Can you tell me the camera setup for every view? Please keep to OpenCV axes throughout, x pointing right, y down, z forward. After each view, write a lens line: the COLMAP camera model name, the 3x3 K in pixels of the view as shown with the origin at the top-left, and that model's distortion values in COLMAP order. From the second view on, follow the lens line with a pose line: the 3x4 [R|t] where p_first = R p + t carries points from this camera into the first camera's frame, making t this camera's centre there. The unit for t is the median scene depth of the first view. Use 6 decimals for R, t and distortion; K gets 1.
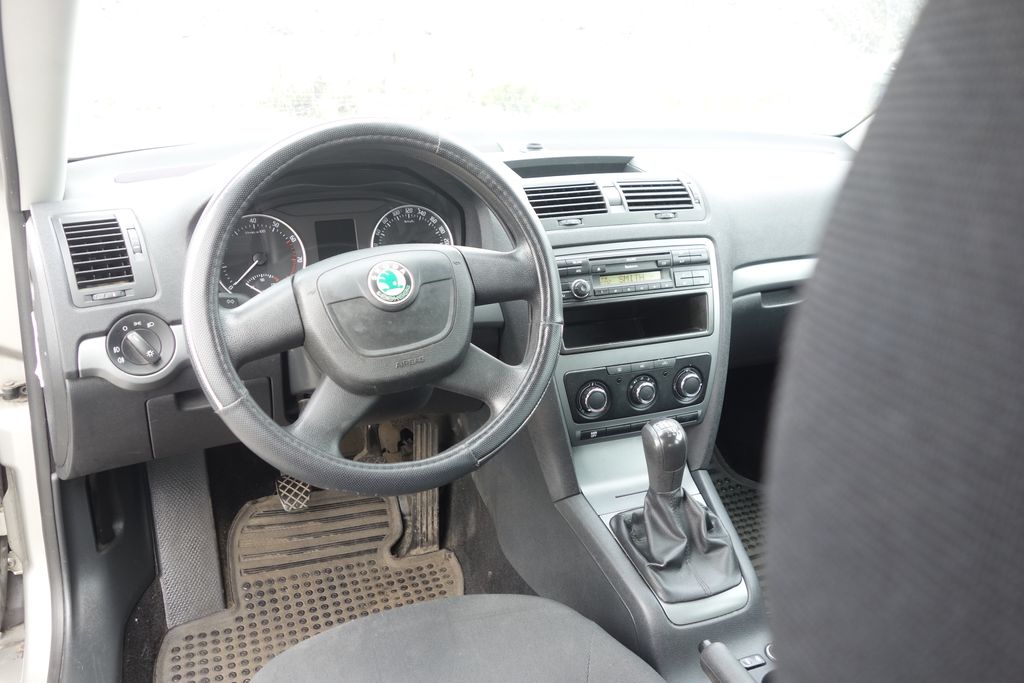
lens RADIAL K [[811.9, 0, 504.4], [0, 811.9, 337.0], [0, 0, 1]] dist [0.002283, -0.000735]
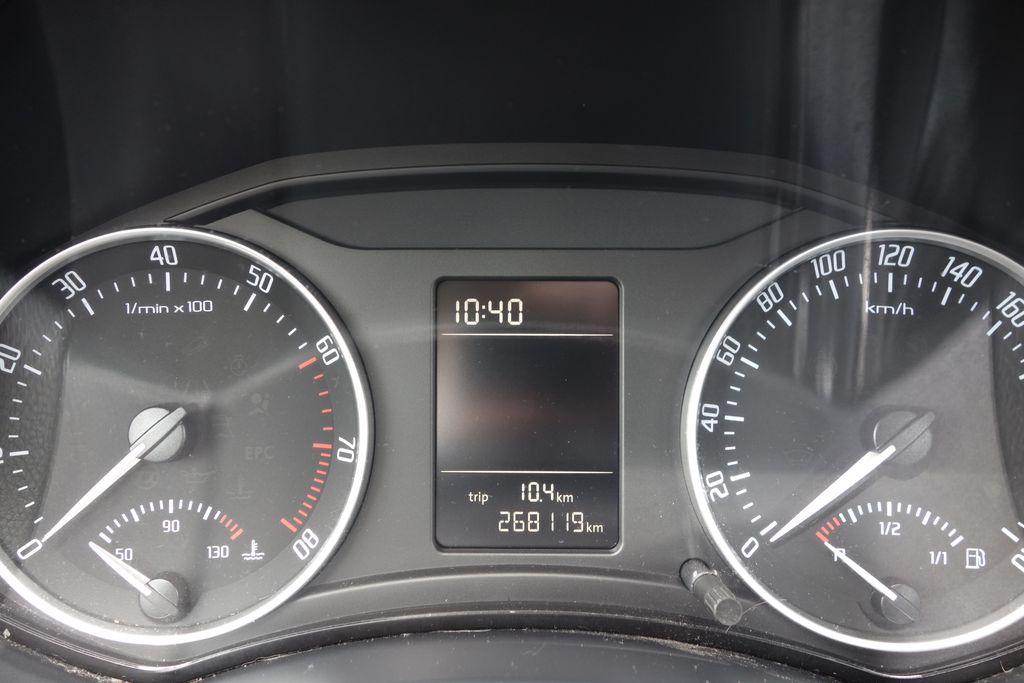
lens RADIAL K [[811.9, 0, 512.1], [0, 811.9, 337.3], [0, 0, 1]] dist [0.002283, -0.000735]
pose [[0.922011, 0.108283, -0.371712, -0.127030], [-0.119274, 0.992839, -0.006628, -0.121751], [0.368333, 0.050446, 0.928324, 0.770185]]
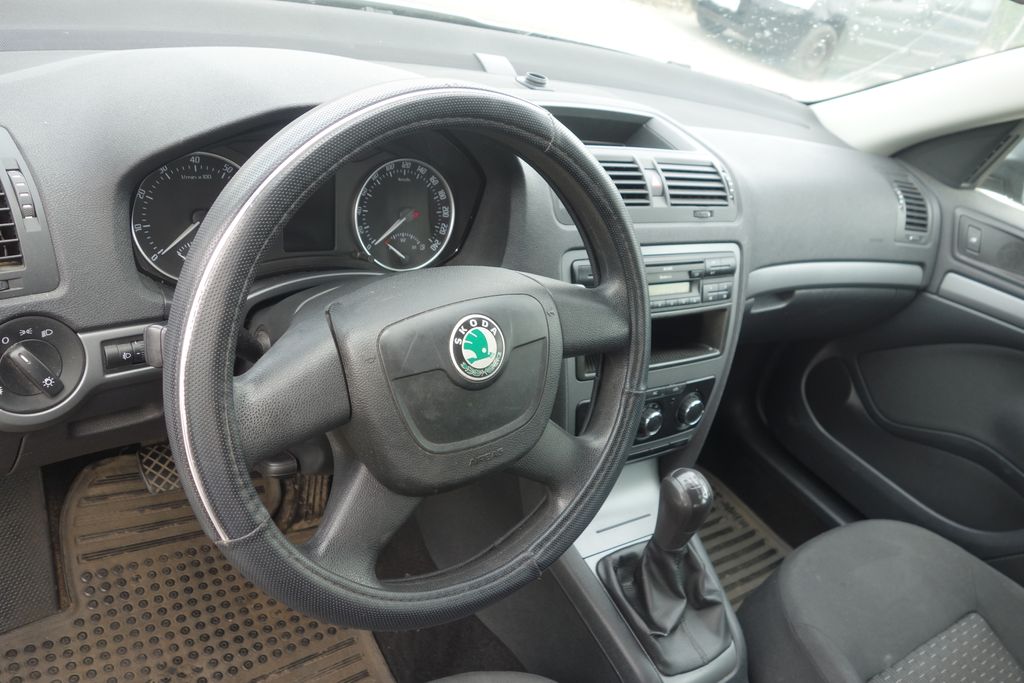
lens RADIAL K [[811.9, 0, 508.1], [0, 811.9, 339.4], [0, 0, 1]] dist [0.002283, -0.000735]
pose [[0.949988, 0.089392, 0.299219, -0.233134], [-0.147226, 0.973194, 0.176684, -0.144375], [-0.275404, -0.211900, 0.937684, 0.251482]]
